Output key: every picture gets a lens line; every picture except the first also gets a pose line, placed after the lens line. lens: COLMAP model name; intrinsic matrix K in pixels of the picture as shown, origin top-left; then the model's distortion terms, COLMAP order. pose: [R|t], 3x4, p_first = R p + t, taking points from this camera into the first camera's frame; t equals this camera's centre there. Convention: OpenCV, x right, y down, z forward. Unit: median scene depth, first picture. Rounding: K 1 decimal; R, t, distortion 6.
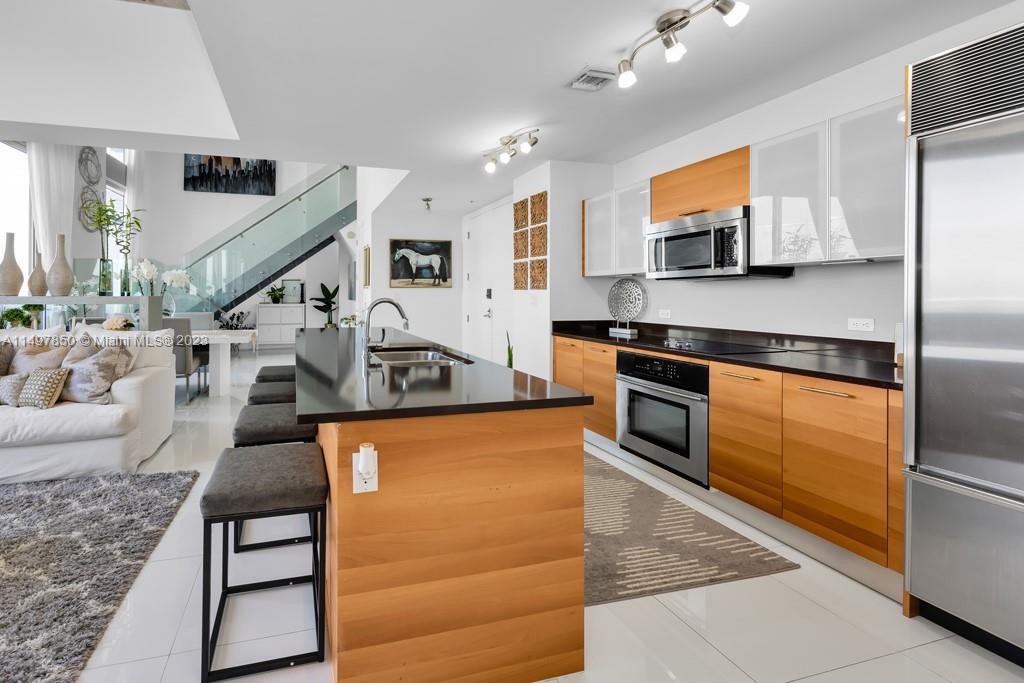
lens RADIAL K [[433.6, 0, 404.3], [0, 433.6, 291.0], [0, 0, 1]] dist [-0.000565, -0.000169]
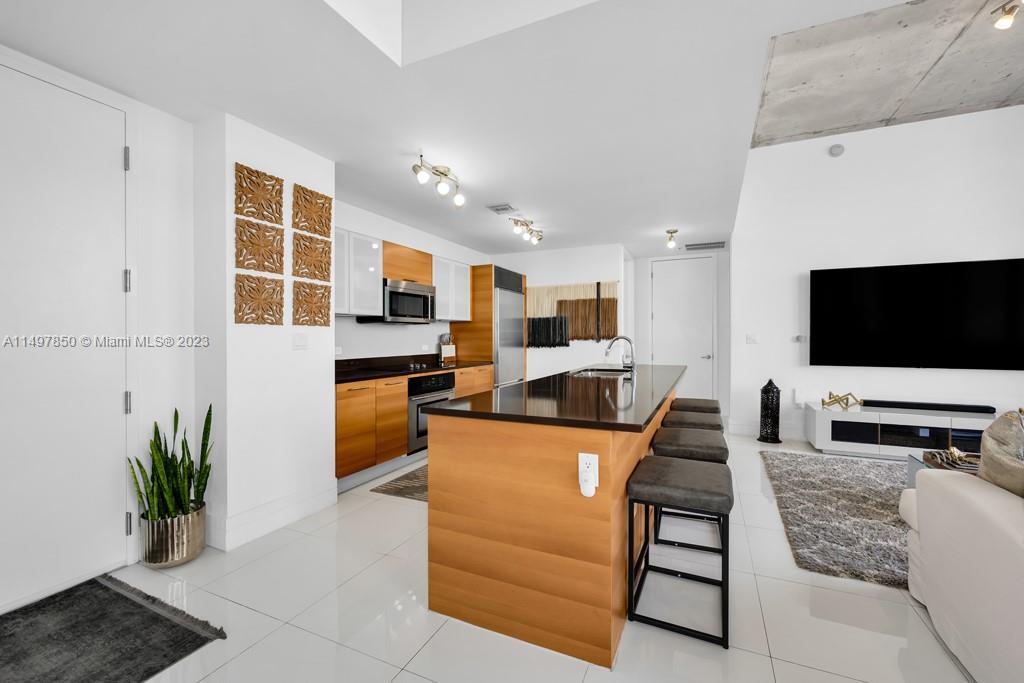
lens RADIAL K [[427.4, 0, 504.2], [0, 427.4, 338.9], [0, 0, 1]] dist [-0.000889, -0.000346]
pose [[-0.765282, -0.002784, 0.643690, -0.348343], [-0.004194, 0.999991, -0.000661, 0.015882], [-0.643682, -0.003206, -0.765286, 1.209928]]
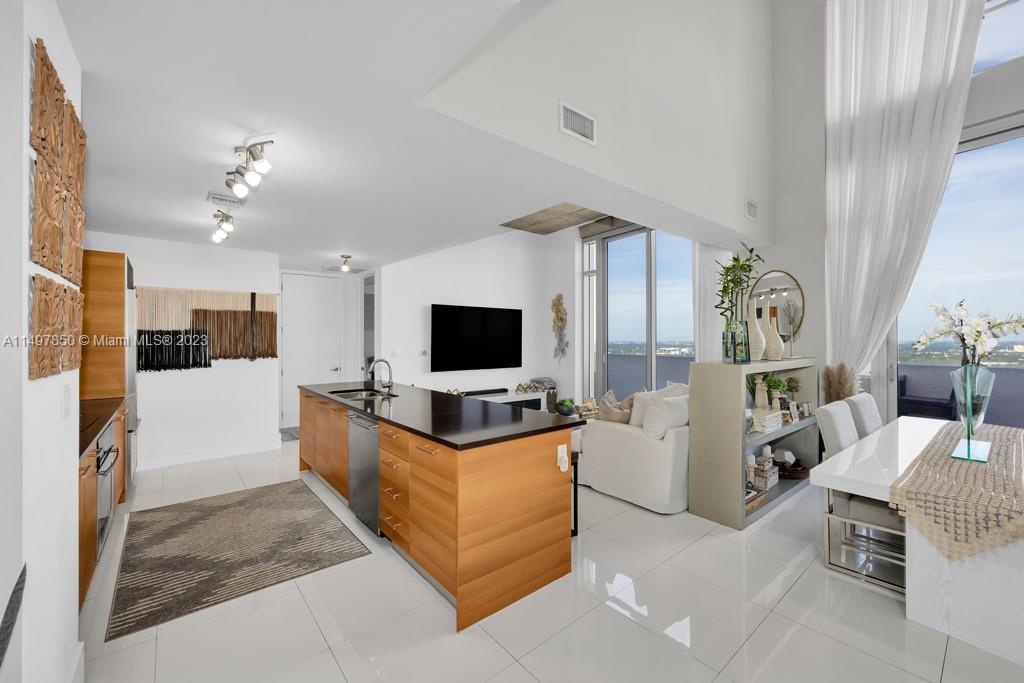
lens RADIAL K [[422.6, 0, 526.7], [0, 422.6, 340.3], [0, 0, 1]] dist [0.001271, 0.000072]
pose [[-0.895988, -0.002851, -0.444069, 0.106090], [-0.000207, 0.999982, -0.006002, -0.023221], [0.444078, -0.005286, -0.895972, 1.368033]]
